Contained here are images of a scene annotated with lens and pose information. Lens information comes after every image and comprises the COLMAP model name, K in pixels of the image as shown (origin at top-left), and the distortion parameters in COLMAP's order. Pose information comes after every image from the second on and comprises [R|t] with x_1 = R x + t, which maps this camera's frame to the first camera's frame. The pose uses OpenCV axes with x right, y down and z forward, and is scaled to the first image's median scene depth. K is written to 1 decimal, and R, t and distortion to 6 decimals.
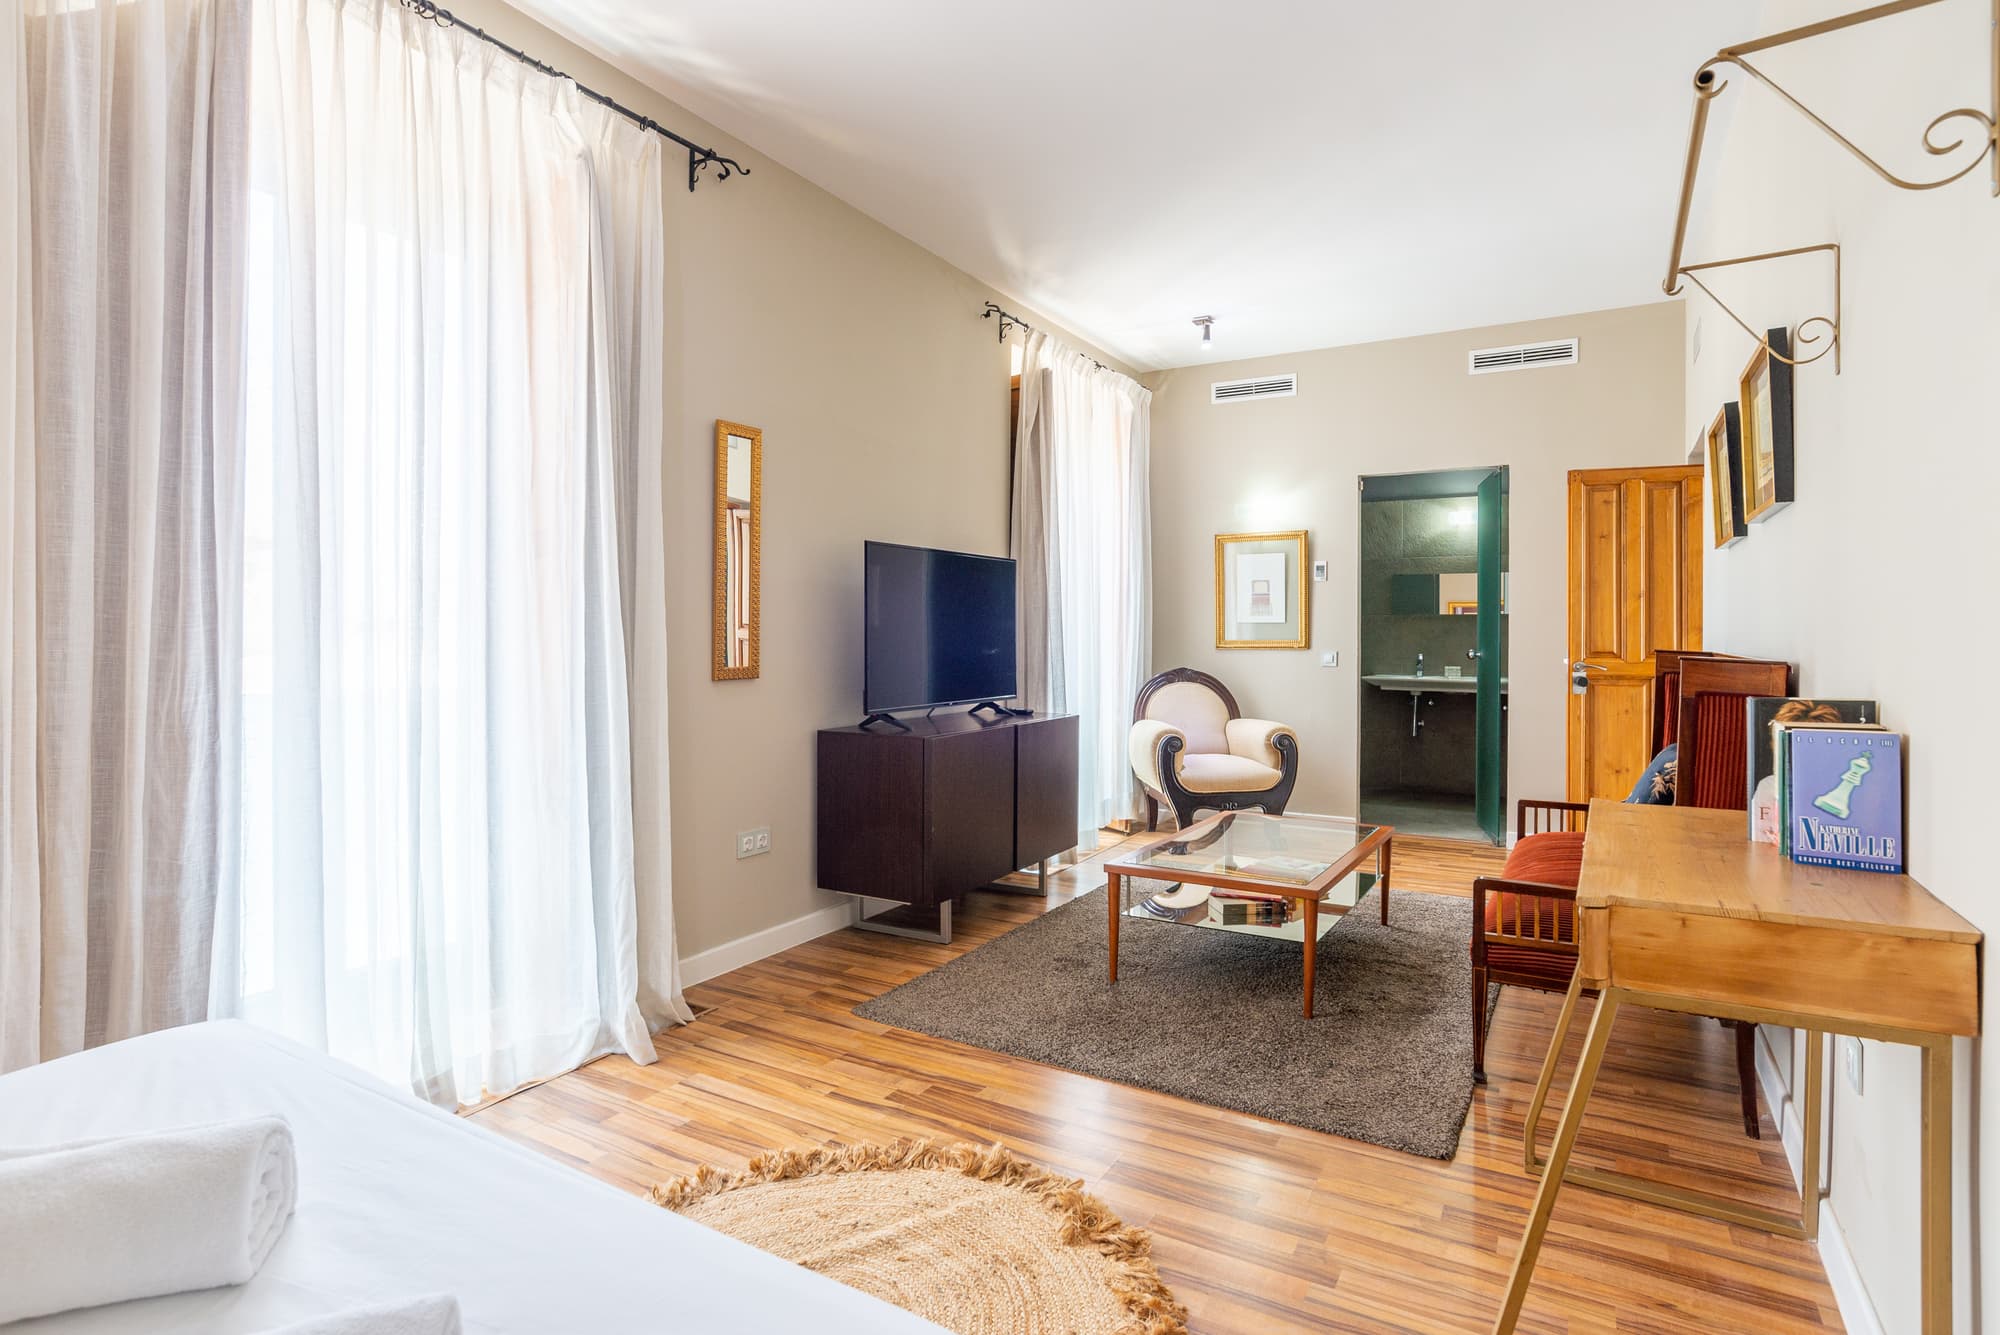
lens RADIAL K [[1040.3, 0, 1008.7], [0, 1040.3, 629.8], [0, 0, 1]] dist [-0.042762, 0.023629]
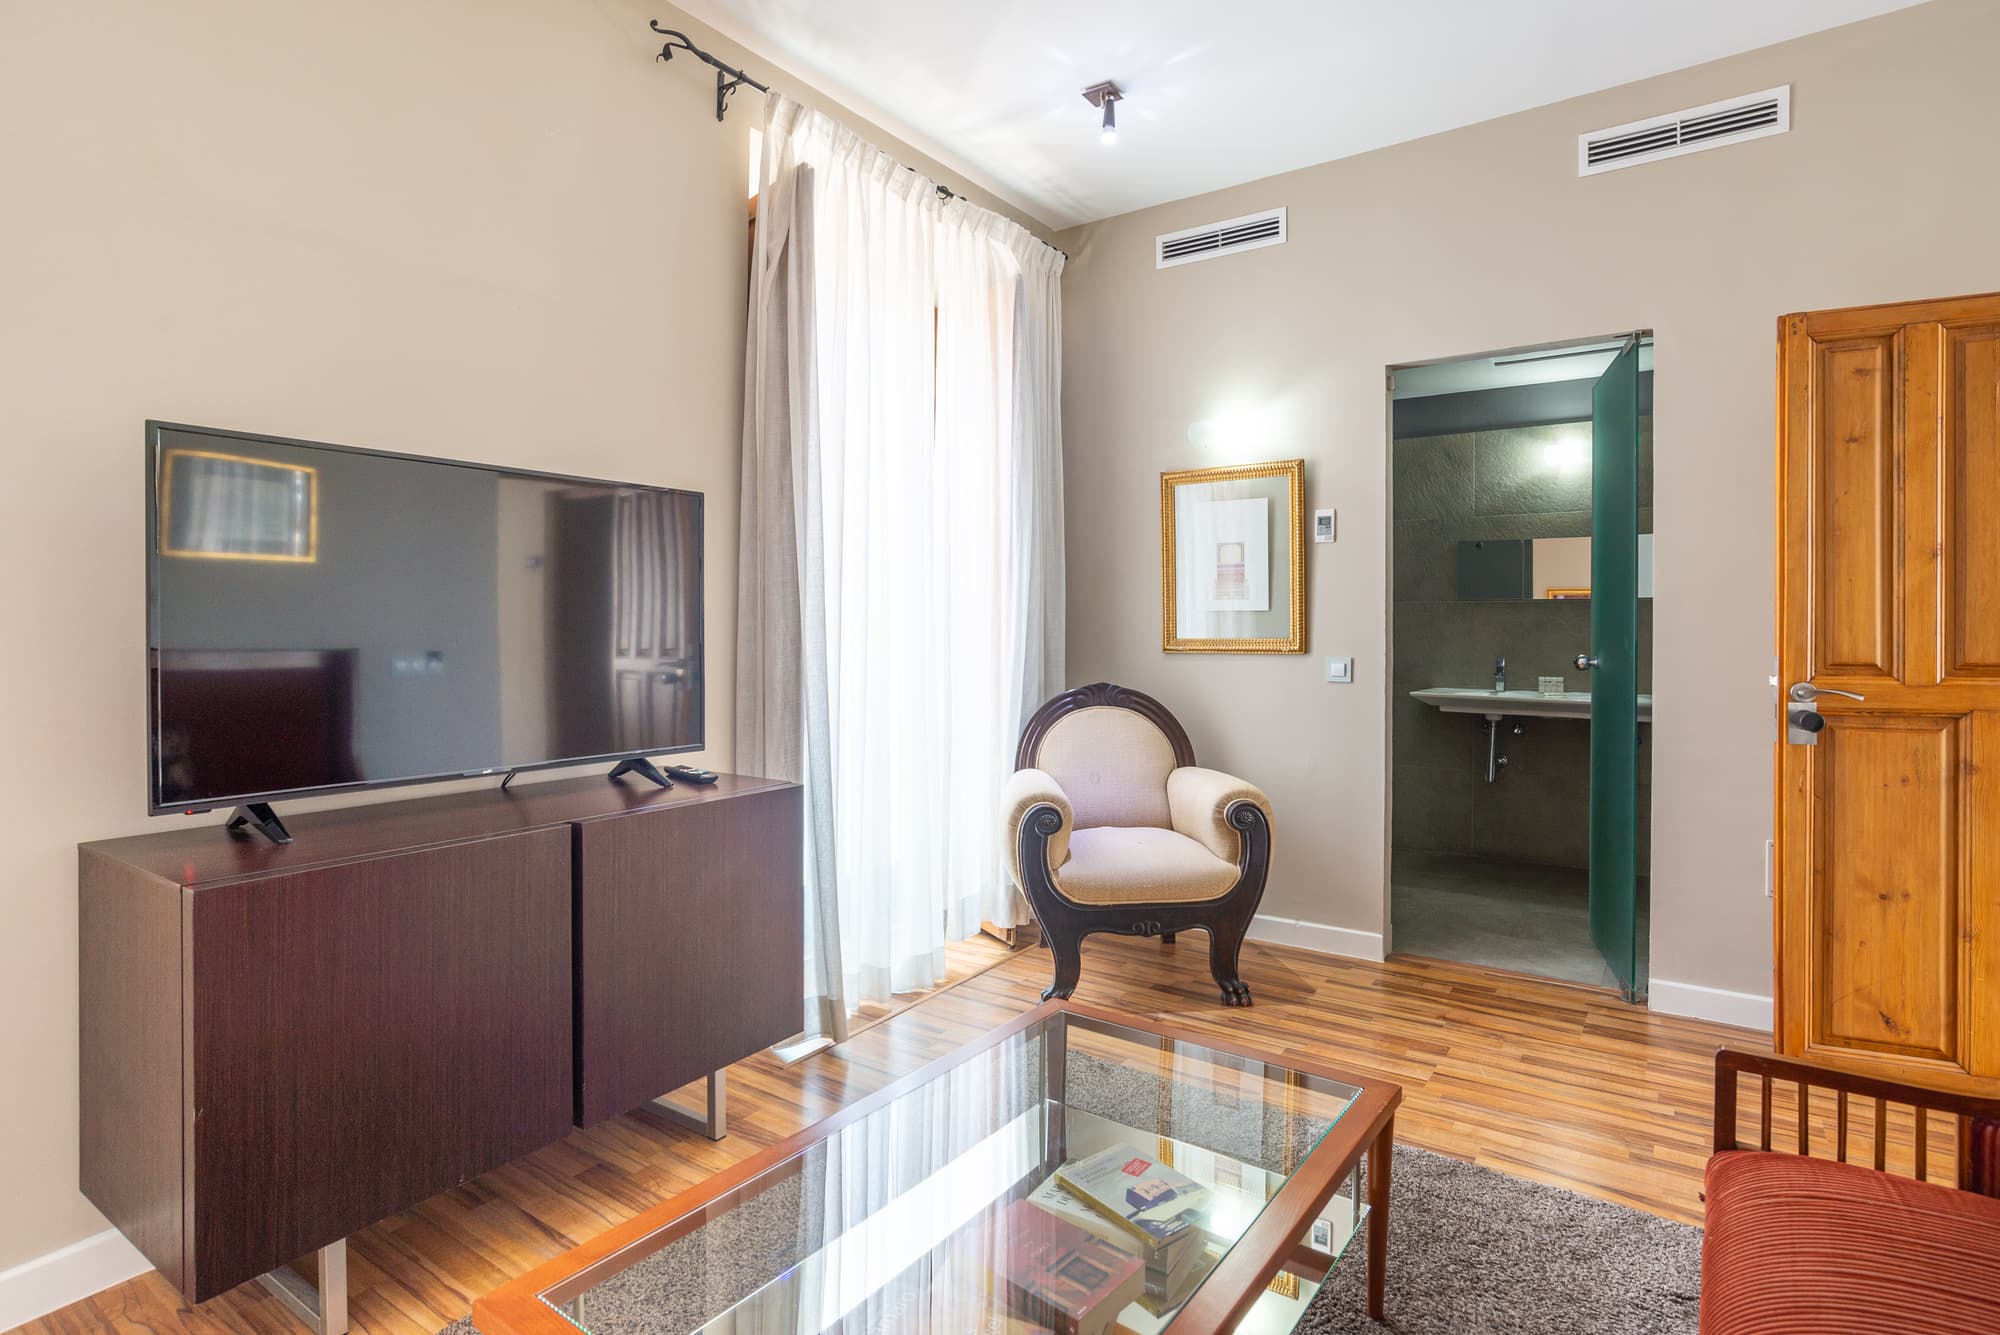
lens RADIAL K [[1027.8, 0, 1009.7], [0, 1027.8, 627.0], [0, 0, 1]] dist [-0.037833, 0.022687]
pose [[0.996294, -0.002105, -0.085991, 0.180978], [0.002447, 0.999989, 0.003877, 0.000138], [0.085982, -0.004074, 0.996288, 0.413187]]
